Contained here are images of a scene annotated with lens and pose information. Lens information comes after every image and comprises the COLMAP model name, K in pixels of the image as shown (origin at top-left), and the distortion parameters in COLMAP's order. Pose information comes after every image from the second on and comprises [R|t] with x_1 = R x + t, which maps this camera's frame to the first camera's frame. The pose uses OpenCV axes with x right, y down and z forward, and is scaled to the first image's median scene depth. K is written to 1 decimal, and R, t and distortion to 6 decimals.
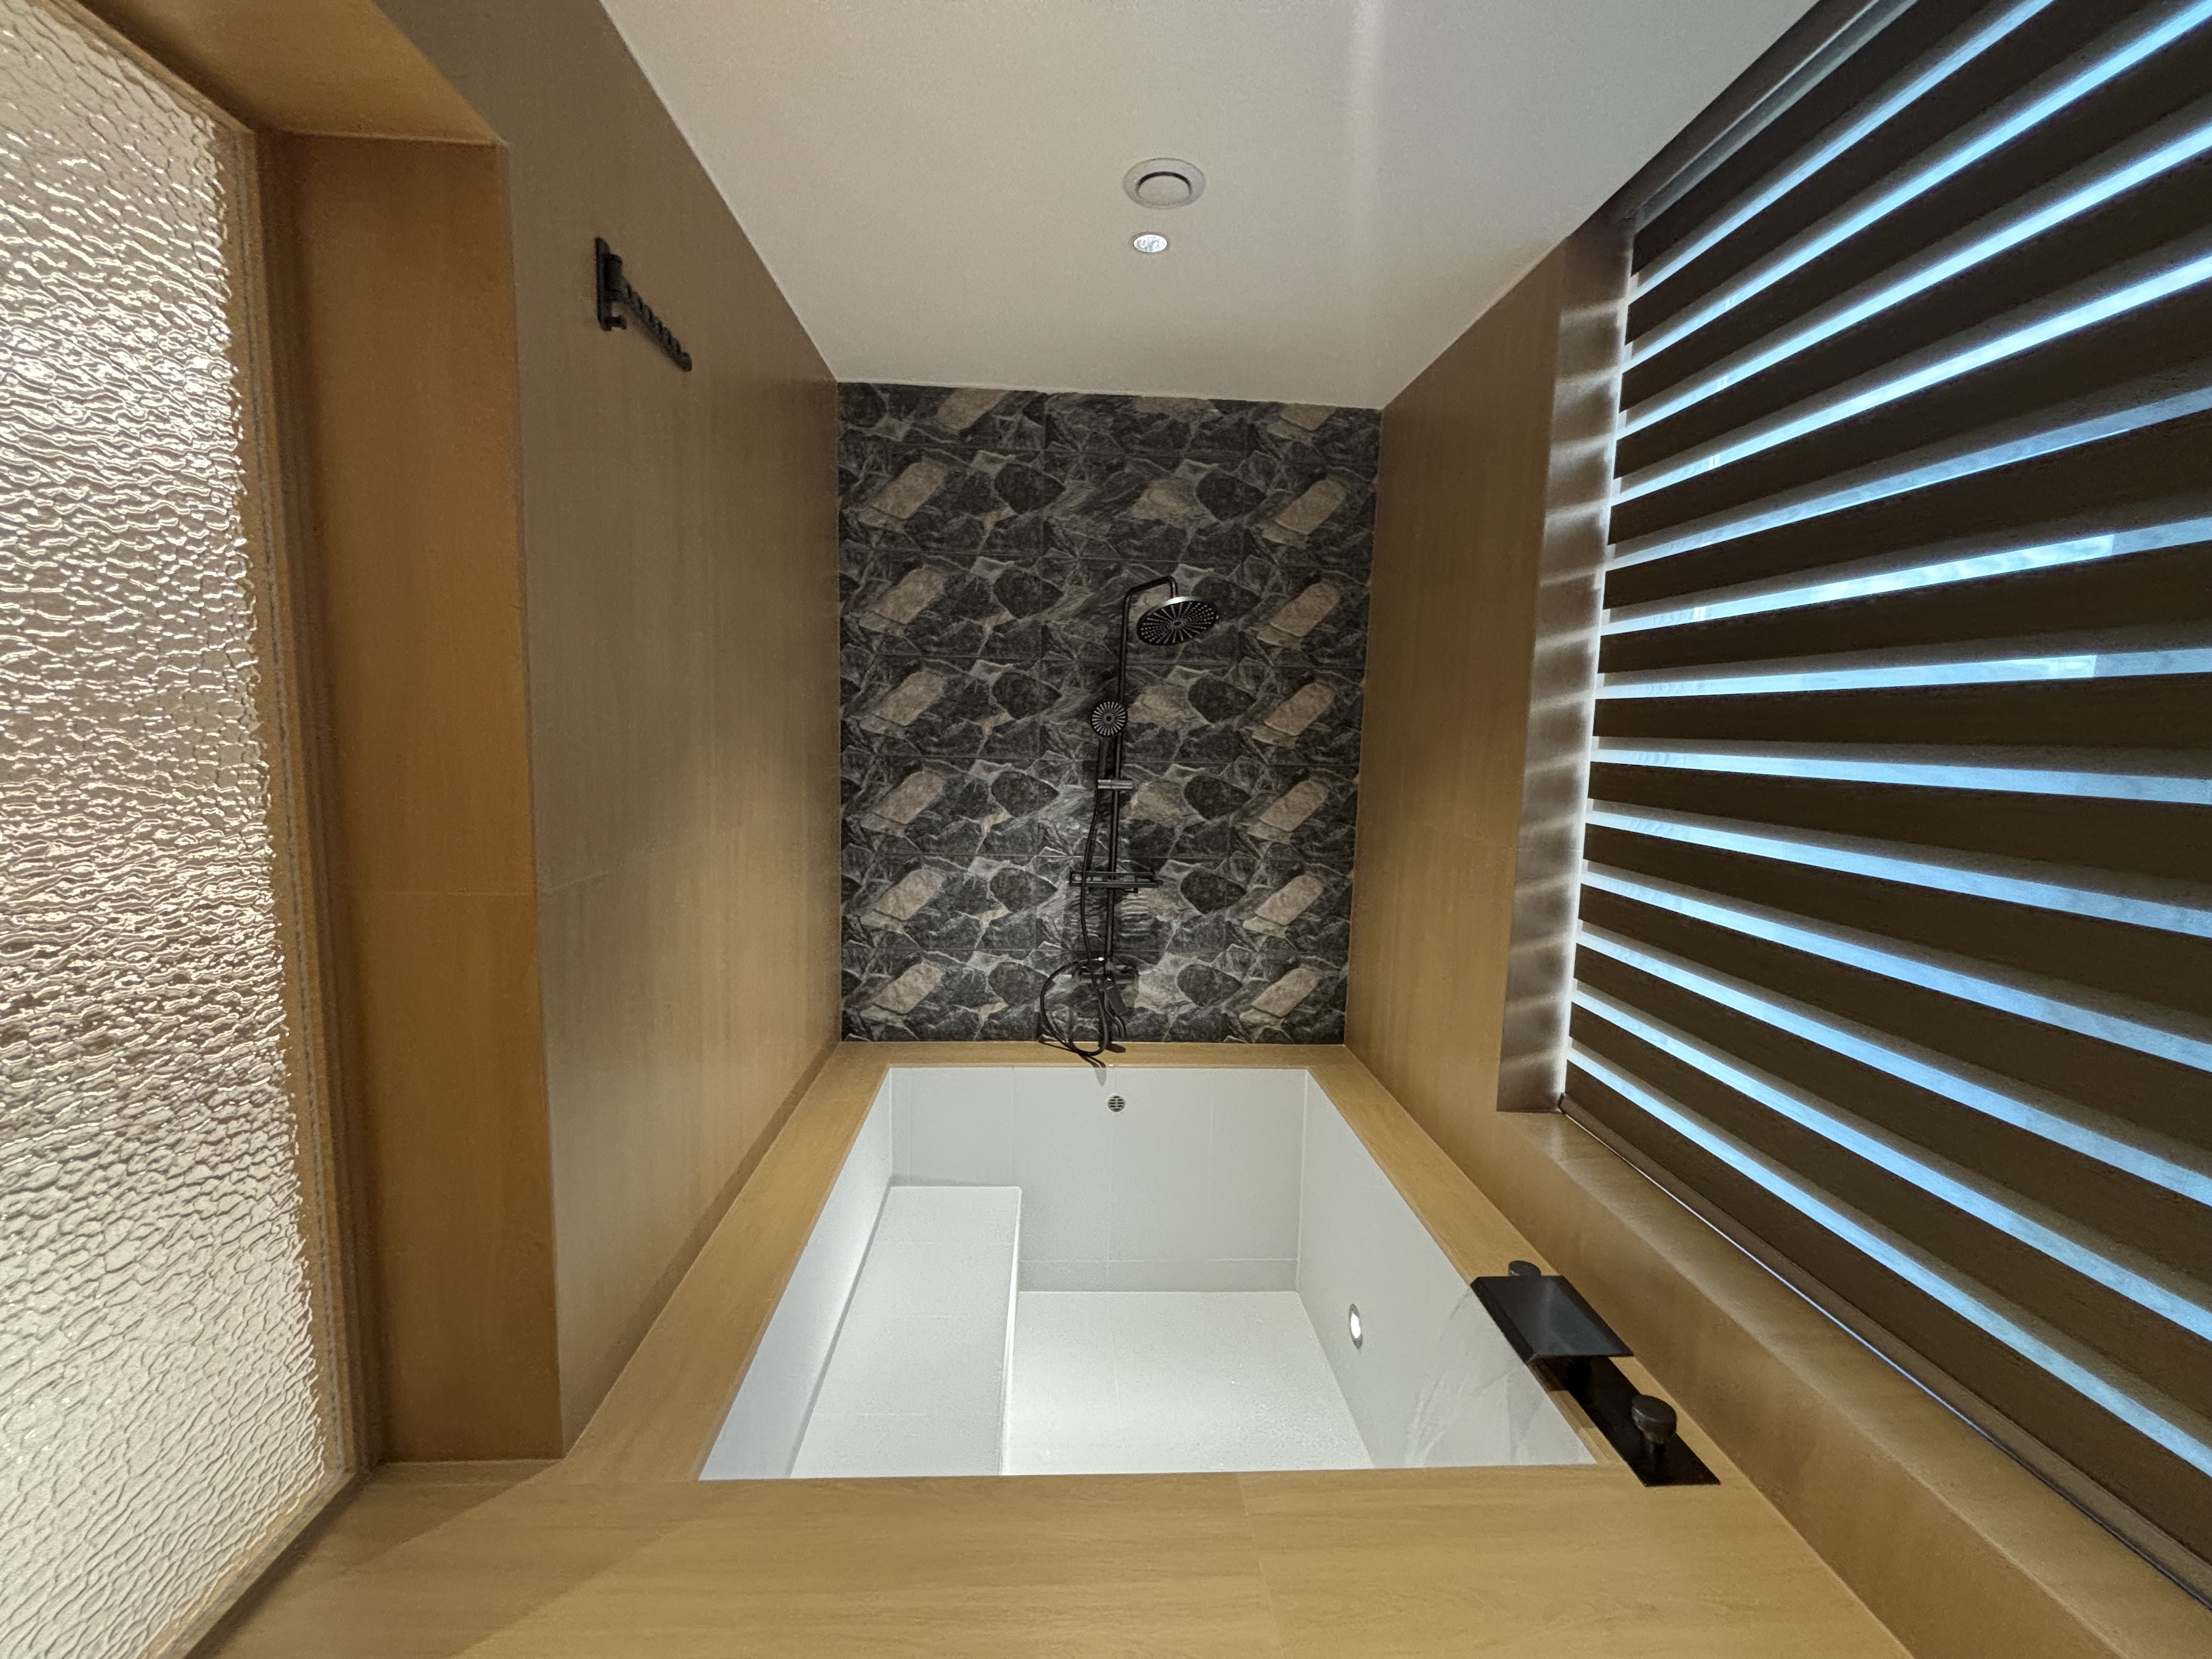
lens RADIAL K [[885.6, 0, 1123.0], [0, 885.6, 826.1], [0, 0, 1]] dist [-0.000159, -0.000006]
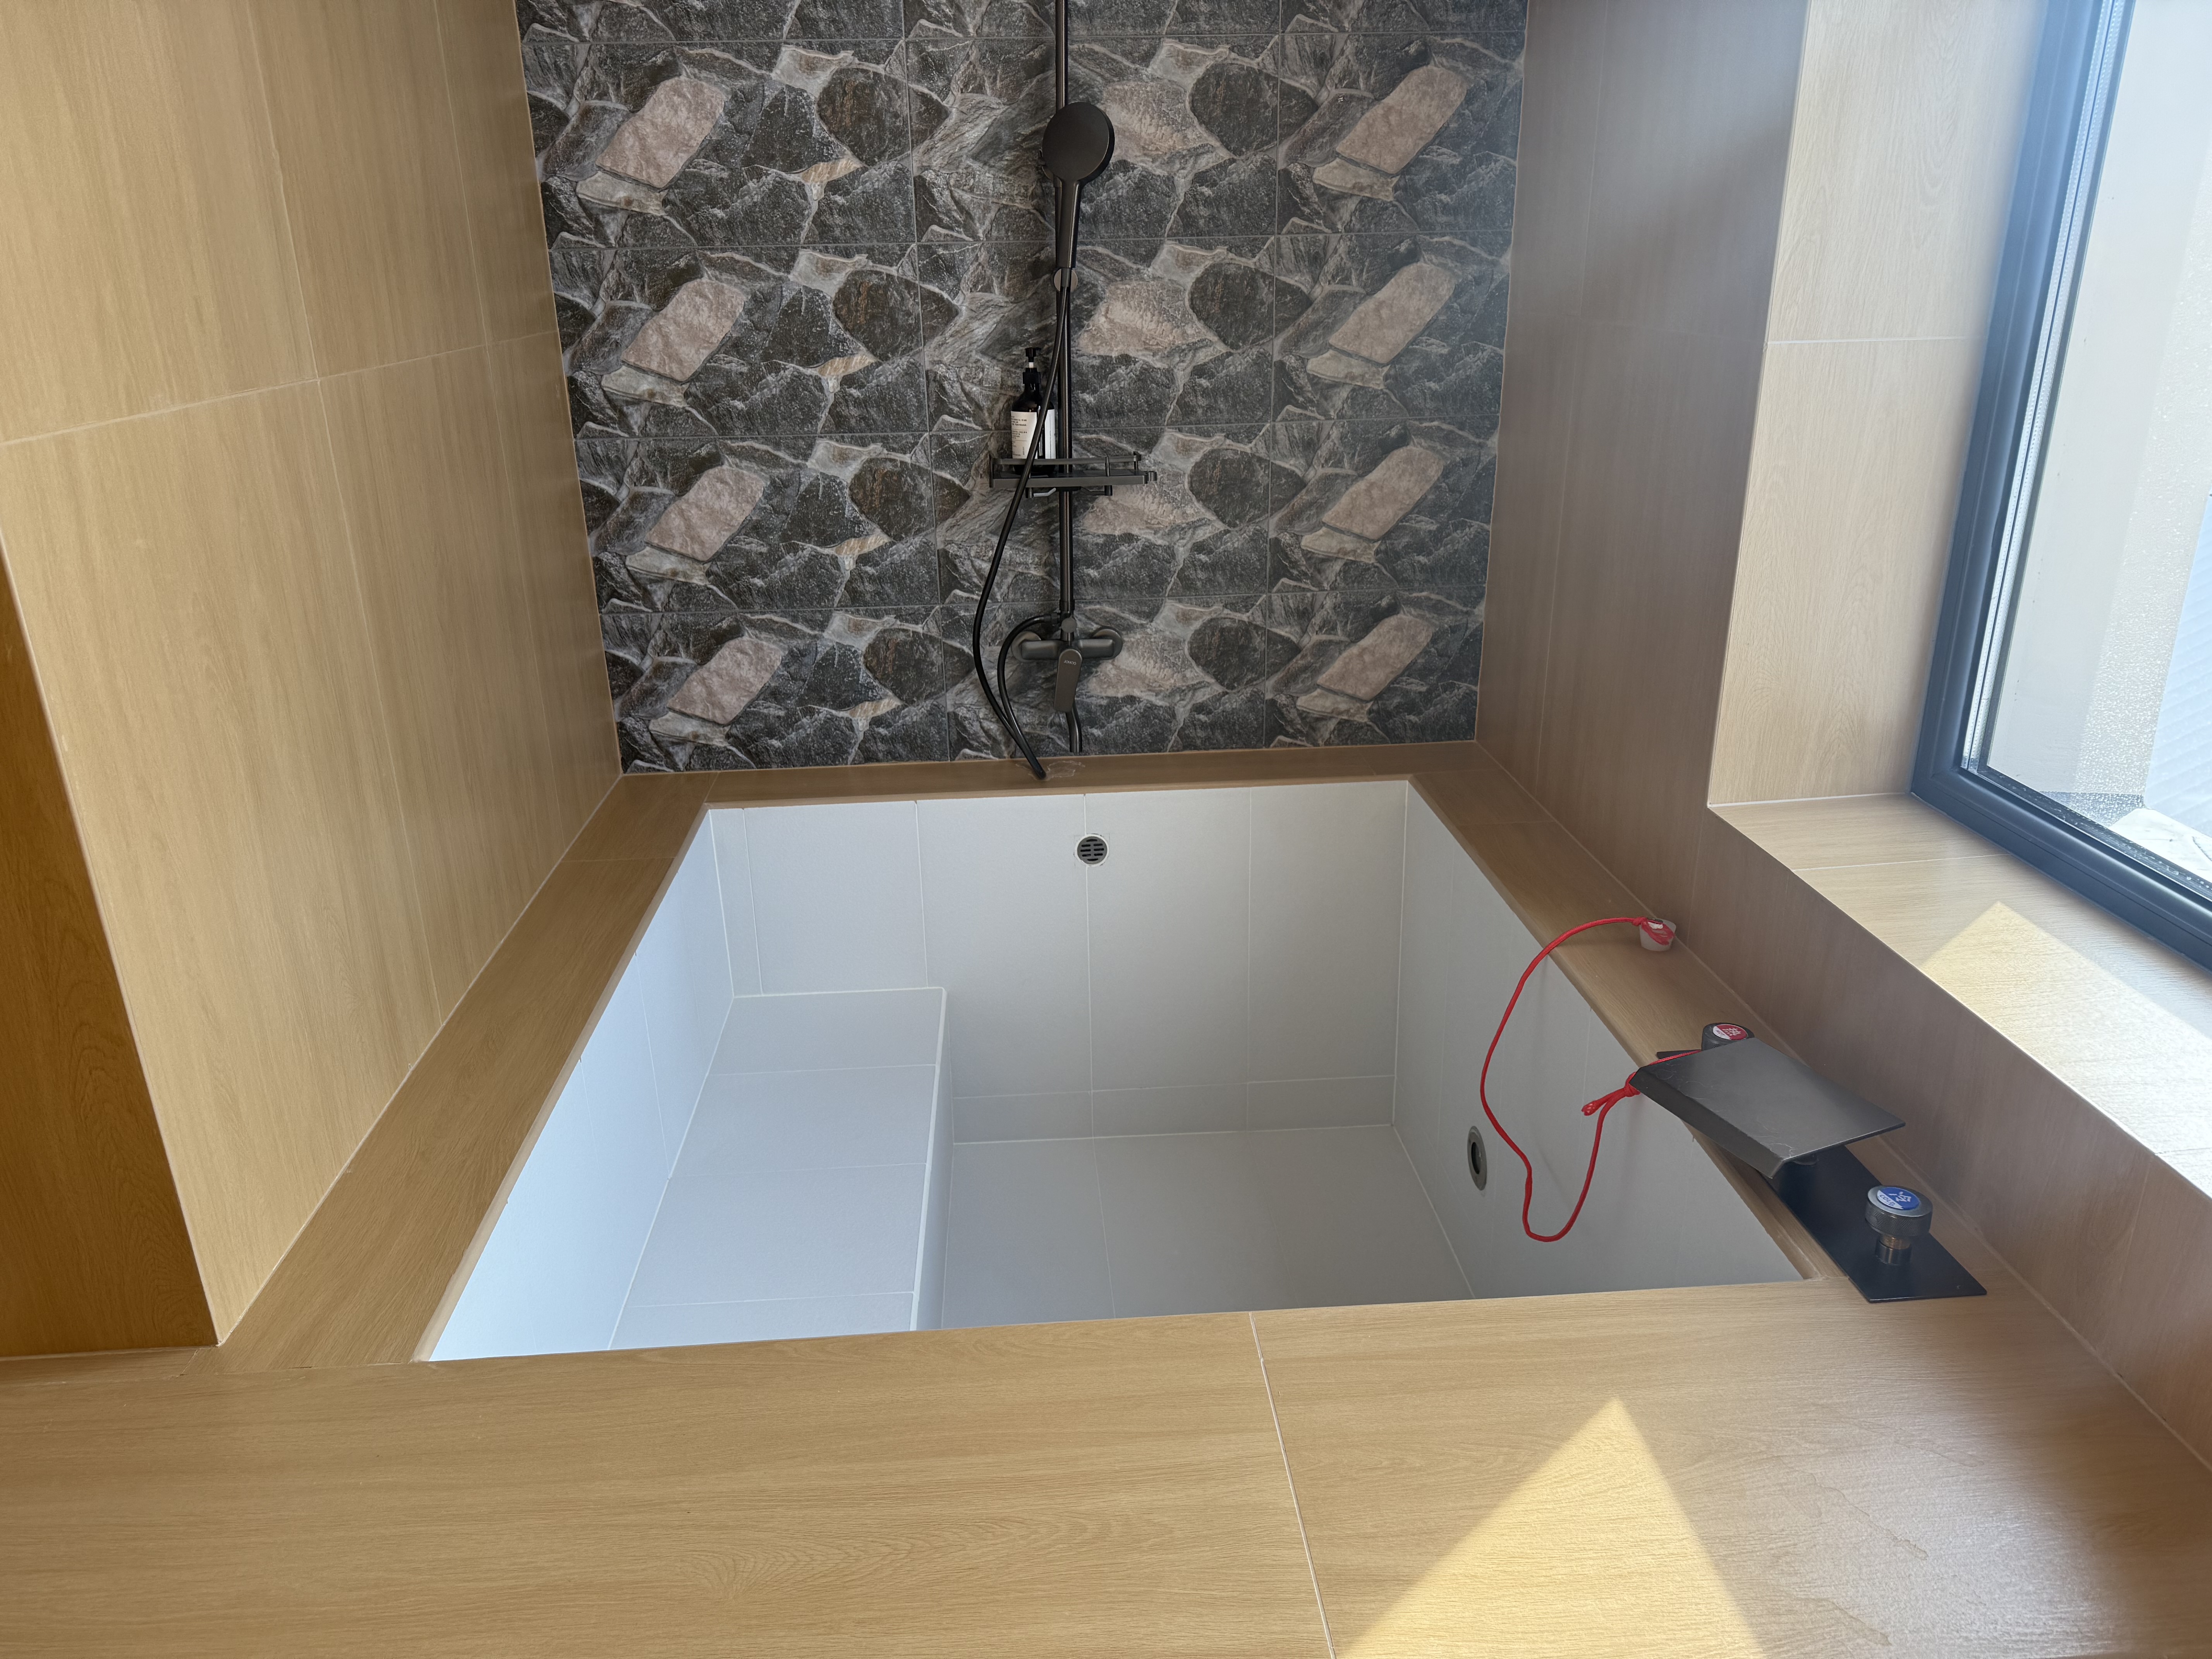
lens RADIAL K [[1527.2, 0, 1106.0], [0, 1527.2, 829.5], [0, 0, 1]] dist [0.082823, -0.215105]
pose [[0.998503, -0.054667, 0.001694, 0.005350], [0.052570, 0.967821, 0.246088, -0.180356], [-0.015092, -0.245630, 0.969246, -0.024175]]
